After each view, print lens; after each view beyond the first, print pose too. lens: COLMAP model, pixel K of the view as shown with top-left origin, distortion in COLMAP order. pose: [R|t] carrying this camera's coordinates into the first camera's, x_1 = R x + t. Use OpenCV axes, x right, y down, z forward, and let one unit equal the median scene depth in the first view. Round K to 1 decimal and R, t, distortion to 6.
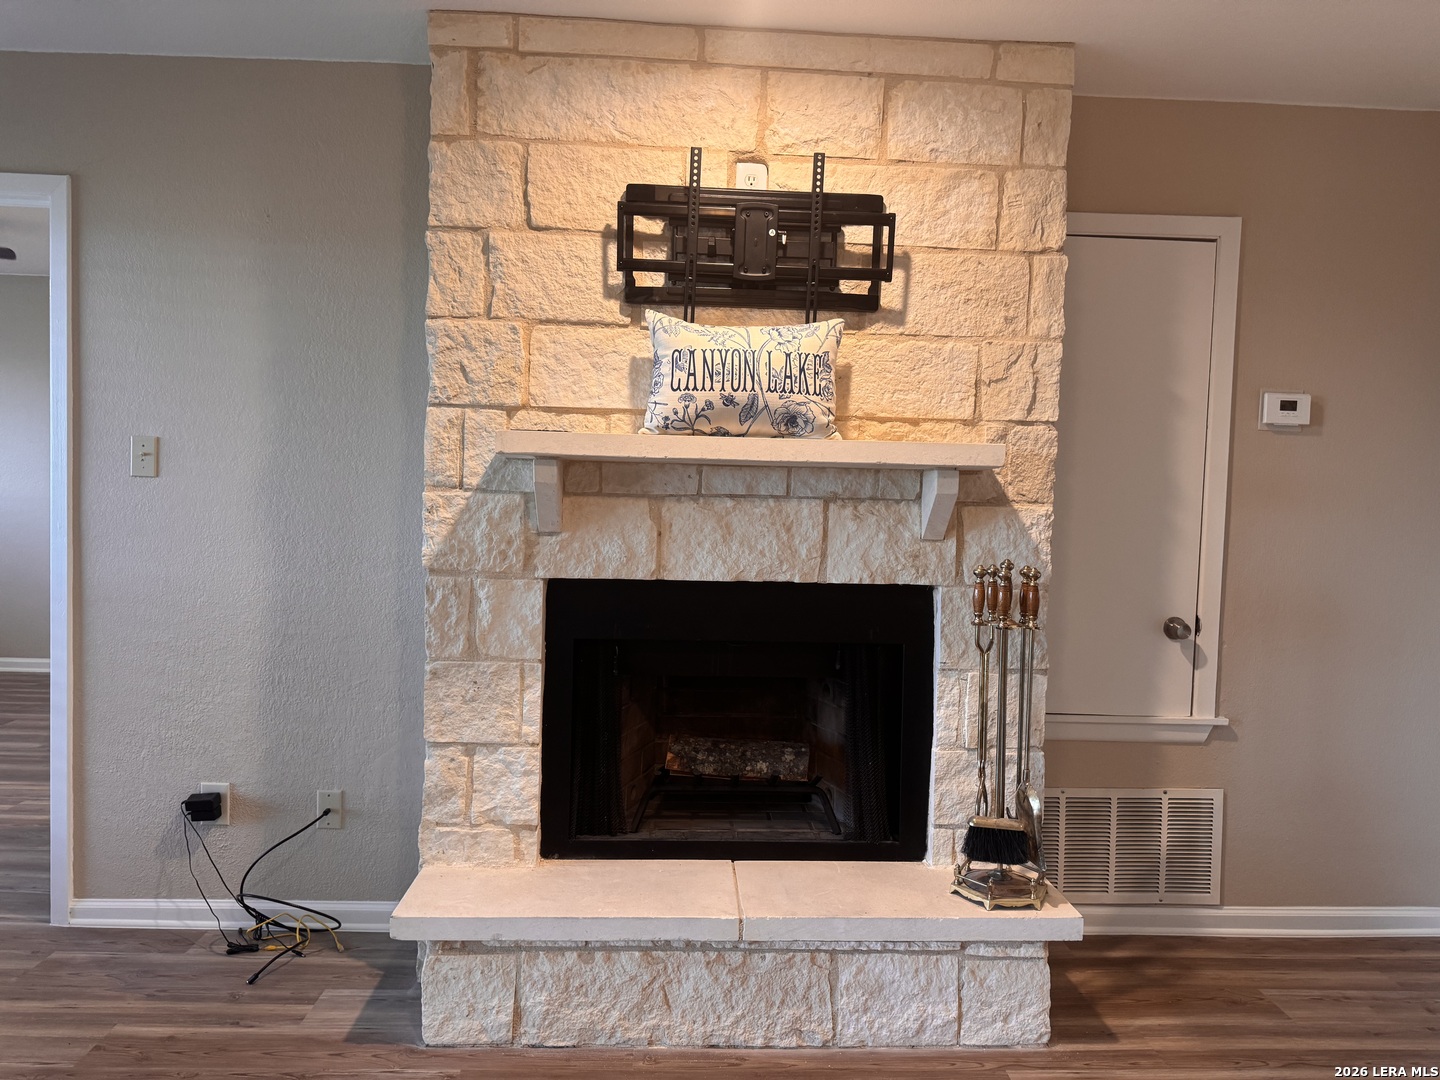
lens RADIAL K [[1011.5, 0, 720.4], [0, 1011.5, 537.8], [0, 0, 1]] dist [0.058234, -0.071847]
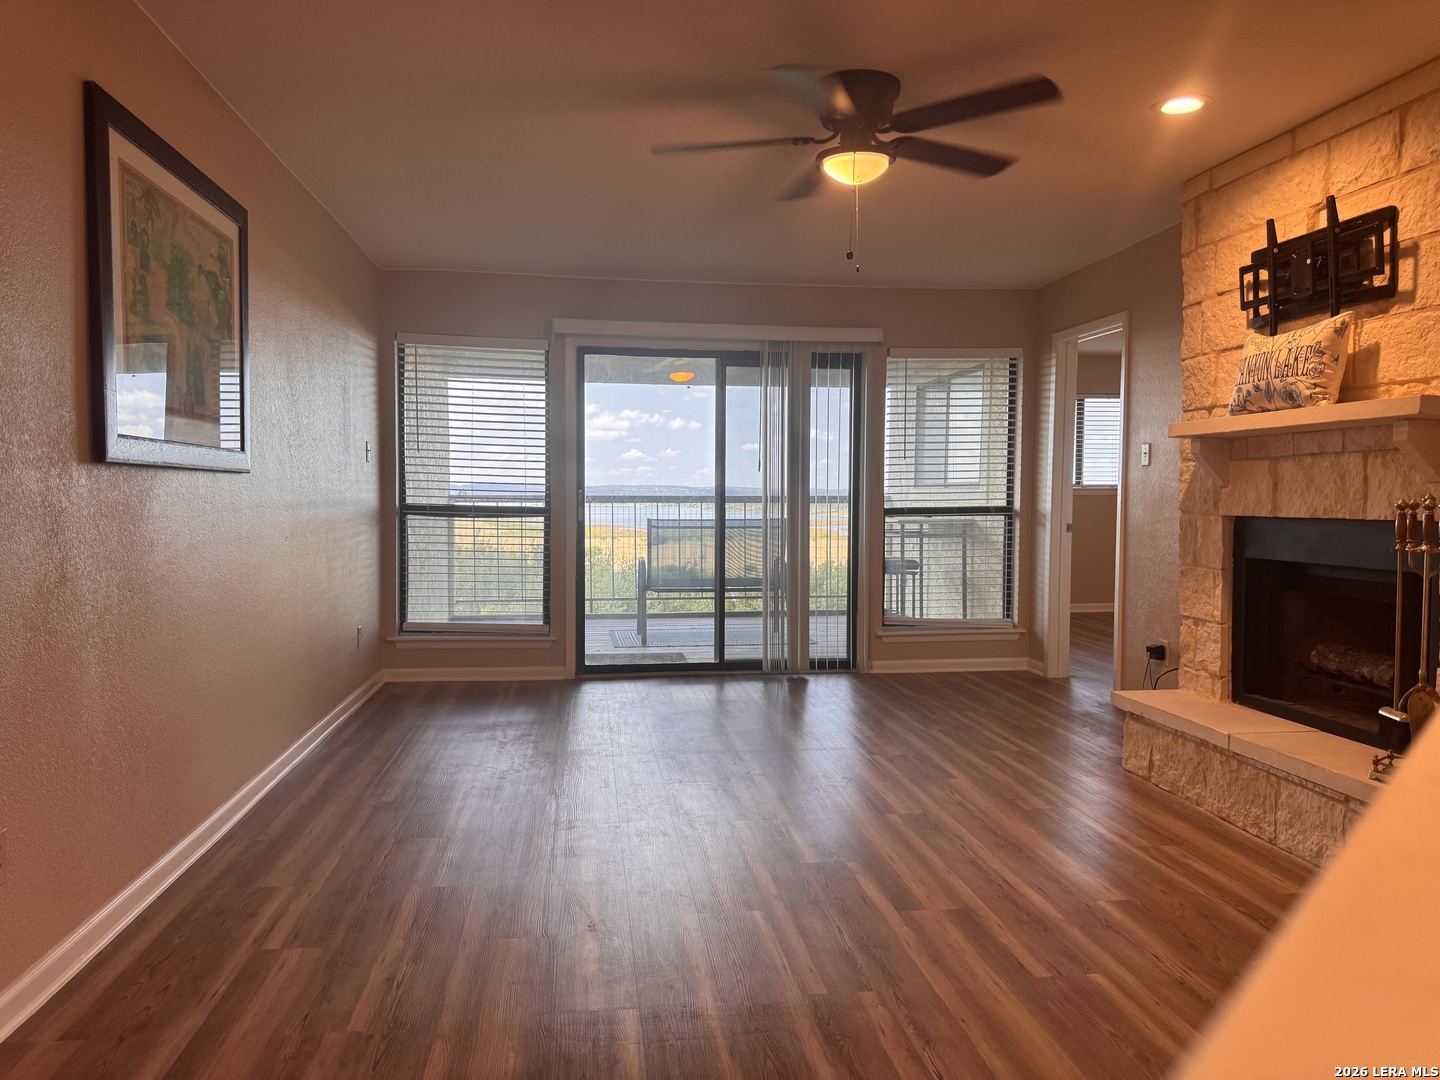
lens RADIAL K [[1011.5, 0, 726.9], [0, 1011.5, 538.8], [0, 0, 1]] dist [0.058234, -0.071847]
pose [[0.099988, 0.018538, -0.994816, 1.325072], [-0.057197, 0.998280, 0.012854, 0.101012], [0.993343, 0.055616, 0.100877, 0.091804]]
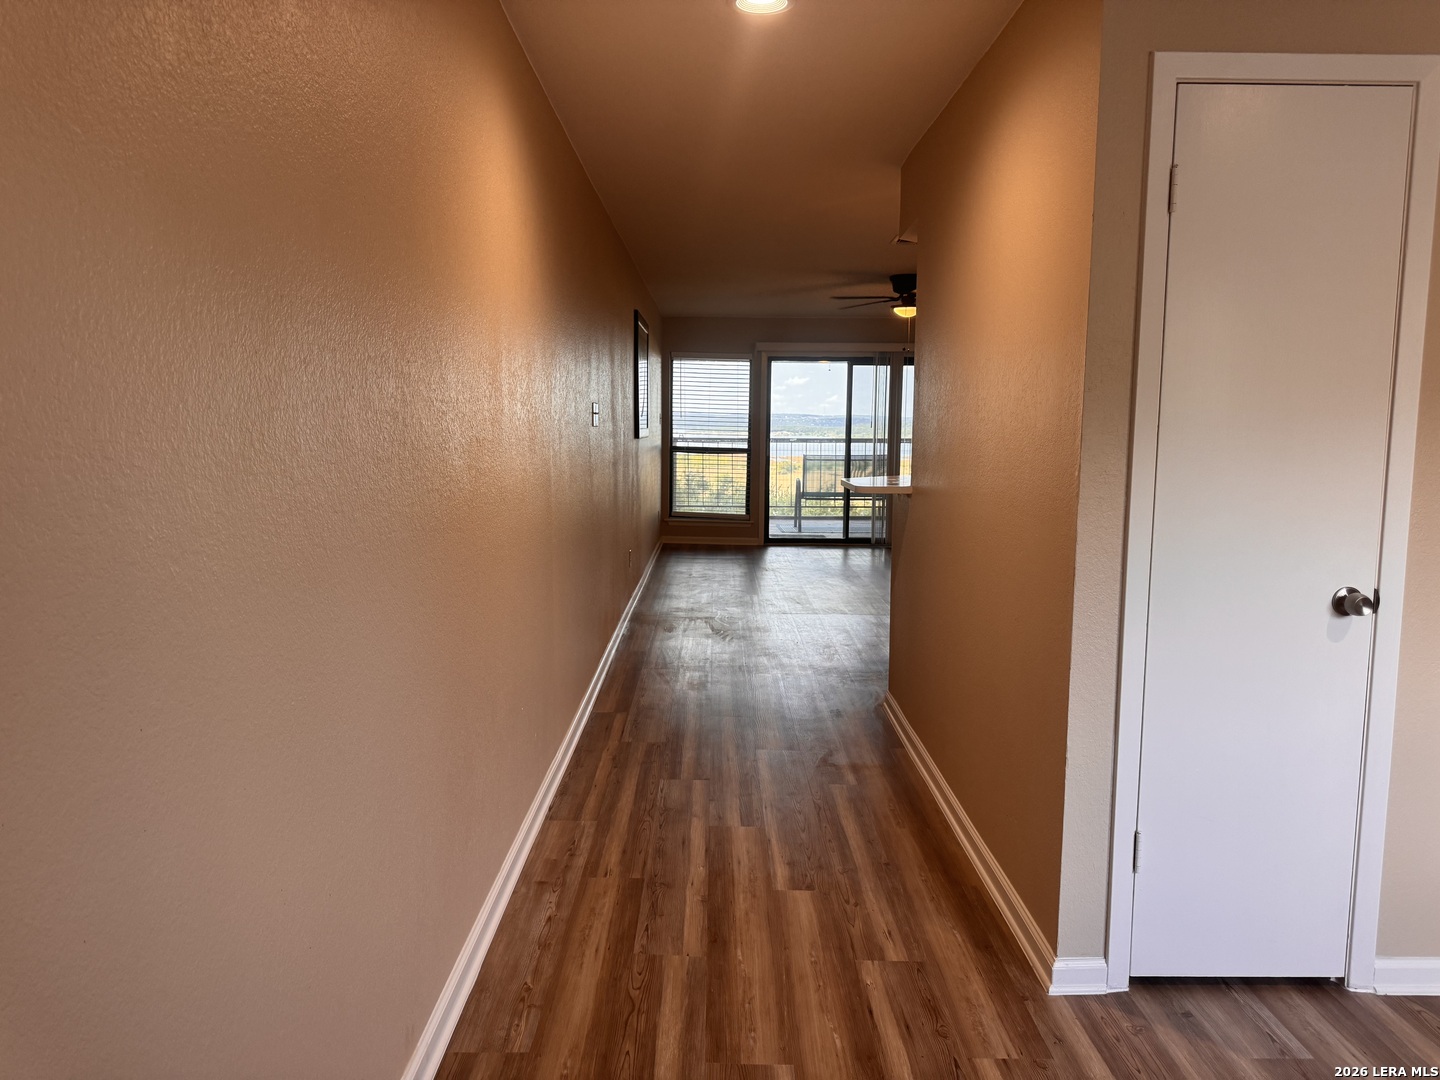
lens RADIAL K [[1011.5, 0, 718.1], [0, 1011.5, 535.8], [0, 0, 1]] dist [0.058234, -0.071847]
pose [[-0.035940, 0.083763, -0.995837, 3.211196], [-0.069203, 0.993880, 0.086096, 0.089955], [0.996955, 0.072010, -0.029924, -0.075740]]
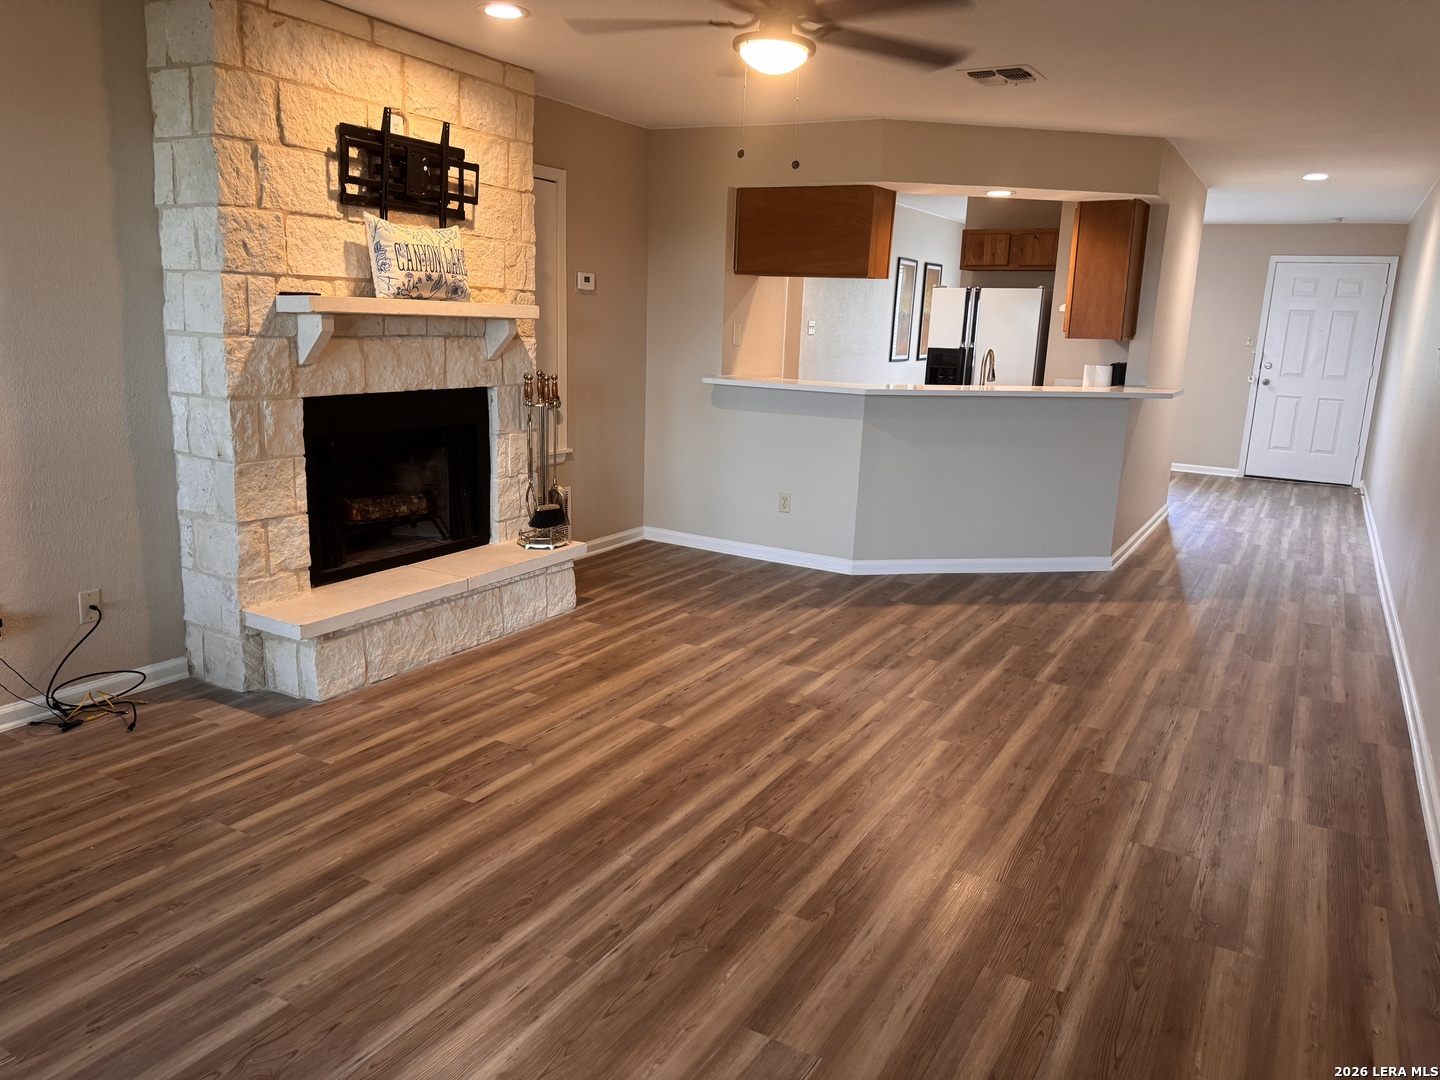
lens RADIAL K [[1011.5, 0, 722.7], [0, 1011.5, 539.9], [0, 0, 1]] dist [0.058234, -0.071847]
pose [[0.537165, -0.189063, 0.822015, -1.102700], [0.028098, 0.978025, 0.206584, -0.045260], [-0.843009, -0.087873, 0.530673, -0.296473]]
